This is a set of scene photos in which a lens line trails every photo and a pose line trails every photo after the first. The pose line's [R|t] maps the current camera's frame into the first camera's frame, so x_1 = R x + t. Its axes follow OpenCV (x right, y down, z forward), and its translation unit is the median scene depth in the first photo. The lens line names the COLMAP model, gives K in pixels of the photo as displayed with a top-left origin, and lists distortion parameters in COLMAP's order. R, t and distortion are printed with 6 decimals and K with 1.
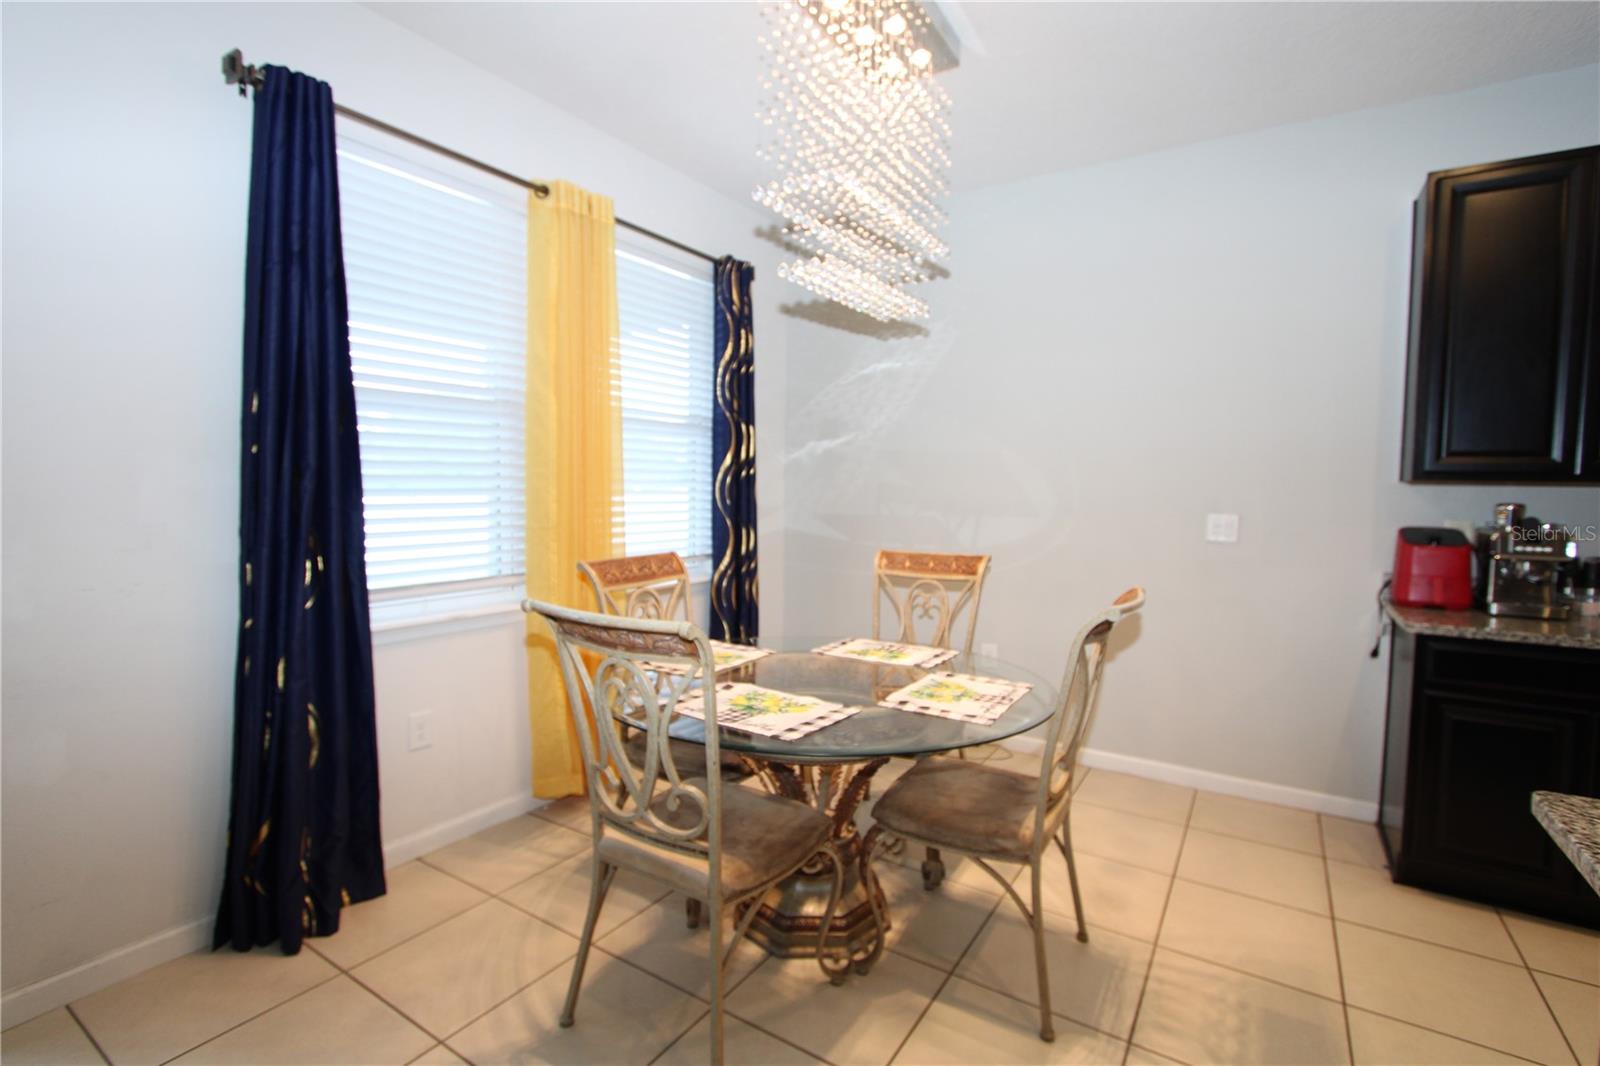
lens RADIAL K [[743.9, 0, 817.7], [0, 743.9, 537.2], [0, 0, 1]] dist [-0.015512, 0.001597]
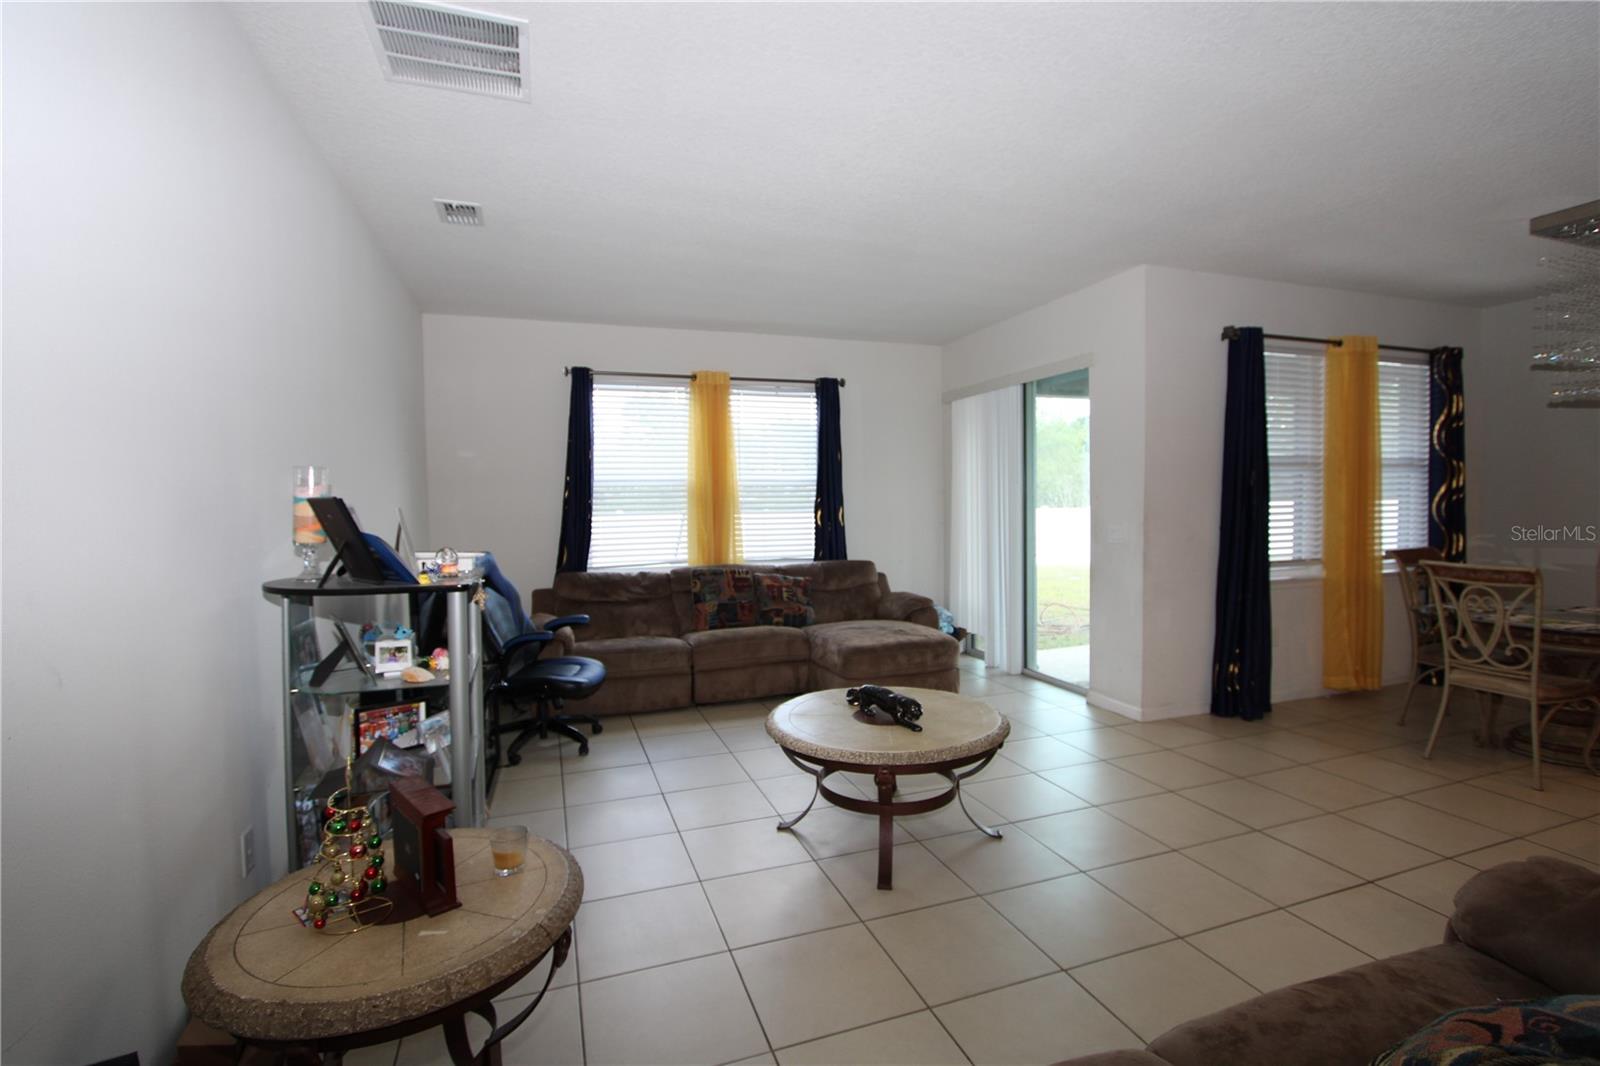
lens RADIAL K [[743.9, 0, 795.2], [0, 743.9, 529.0], [0, 0, 1]] dist [-0.015512, 0.001597]
pose [[0.786417, -0.000454, -0.617696, -0.230233], [-0.017052, 0.999603, -0.022444, 0.030577], [0.617461, 0.028183, 0.786097, -0.903199]]
